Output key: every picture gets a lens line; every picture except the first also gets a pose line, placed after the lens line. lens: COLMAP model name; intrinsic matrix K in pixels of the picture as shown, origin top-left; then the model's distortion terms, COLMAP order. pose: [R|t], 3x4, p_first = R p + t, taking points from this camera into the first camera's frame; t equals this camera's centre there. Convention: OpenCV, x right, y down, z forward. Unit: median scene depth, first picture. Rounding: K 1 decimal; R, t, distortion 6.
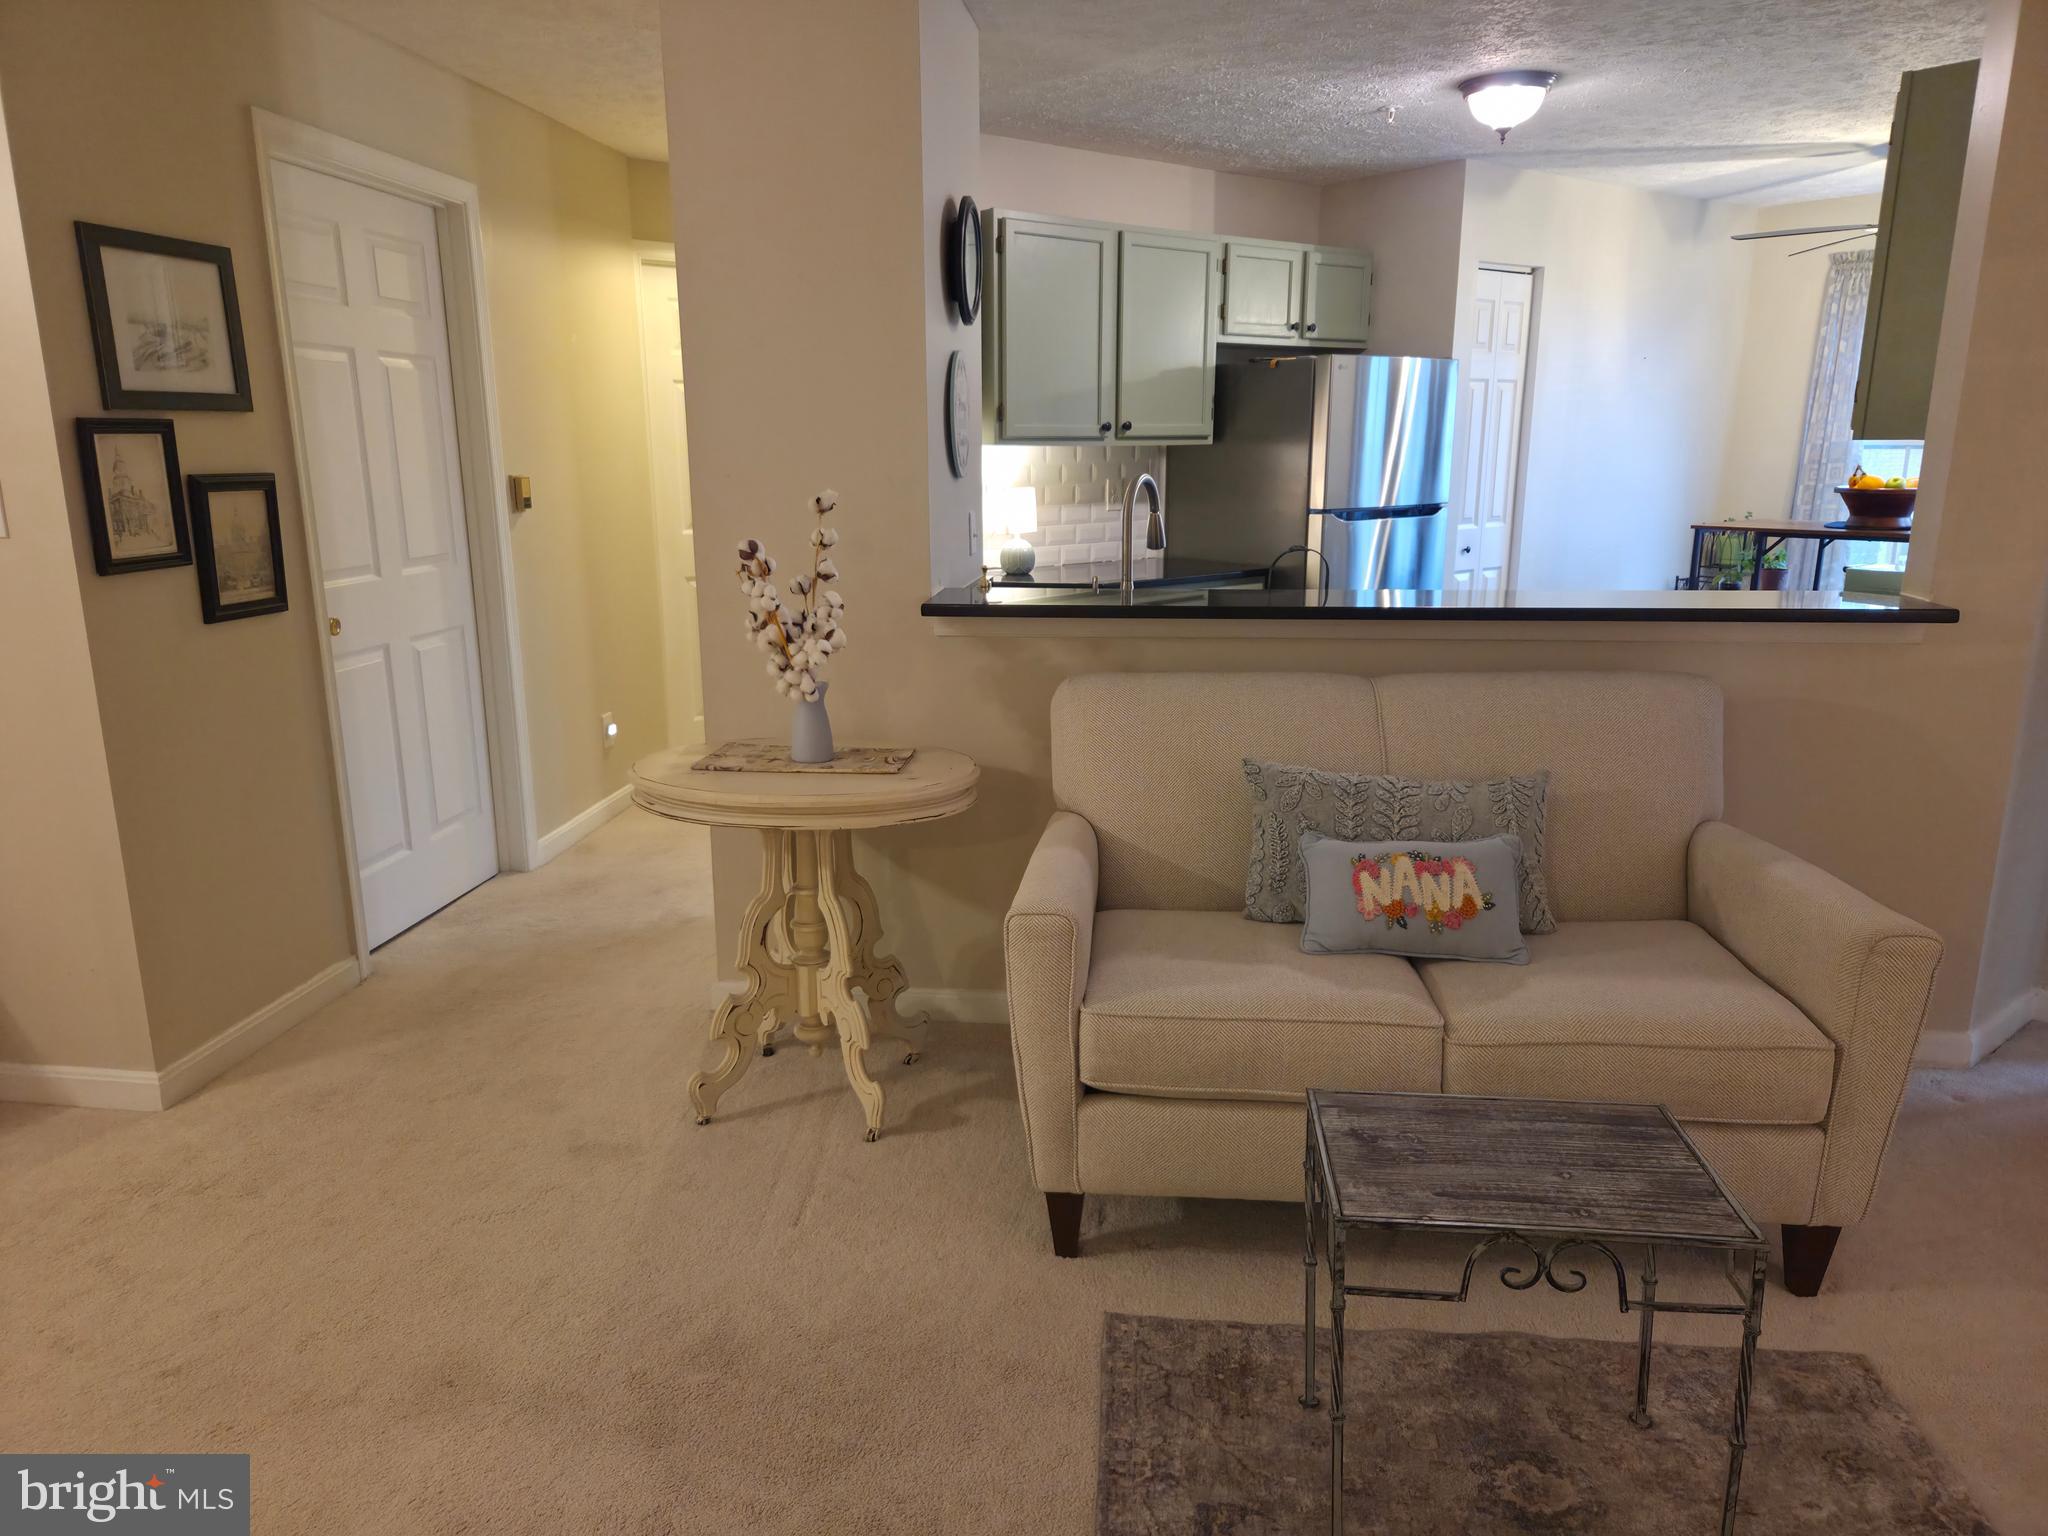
lens RADIAL K [[1361.9, 0, 1016.0], [0, 1361.9, 746.3], [0, 0, 1]] dist [0.065399, -0.046886]
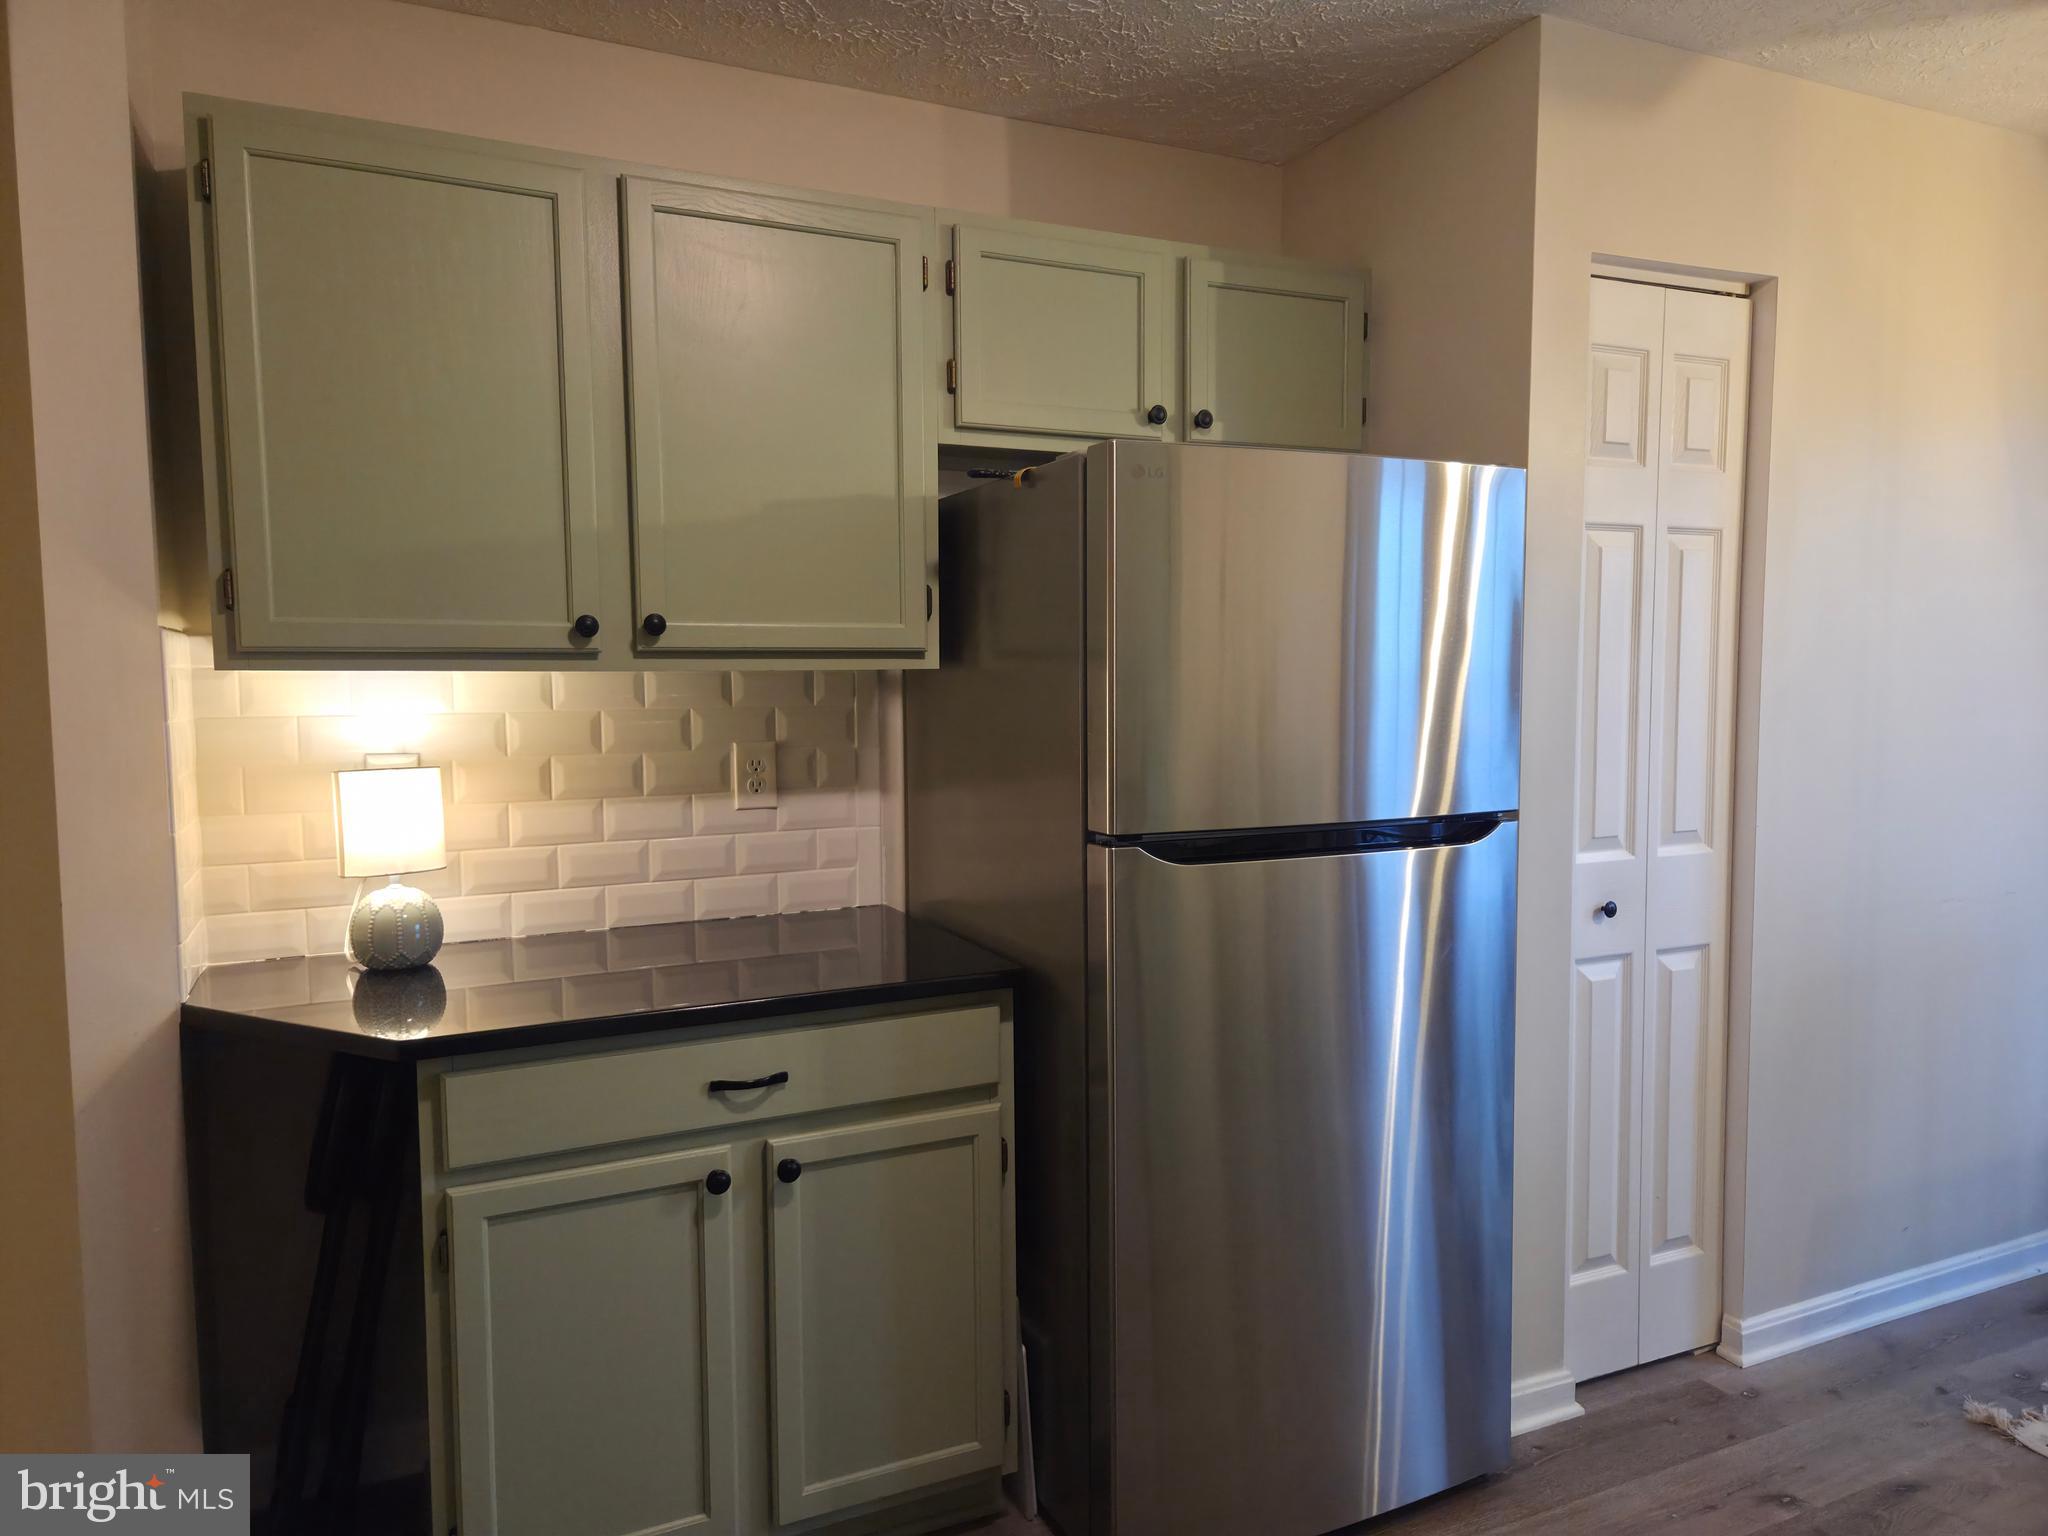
lens RADIAL K [[1361.9, 0, 1028.2], [0, 1361.9, 763.1], [0, 0, 1]] dist [0.065399, -0.046886]
pose [[0.974289, 0.014311, -0.224846, 0.269860], [-0.047656, 0.988490, -0.143583, -0.128513], [0.220203, 0.150606, 0.963757, 0.584755]]
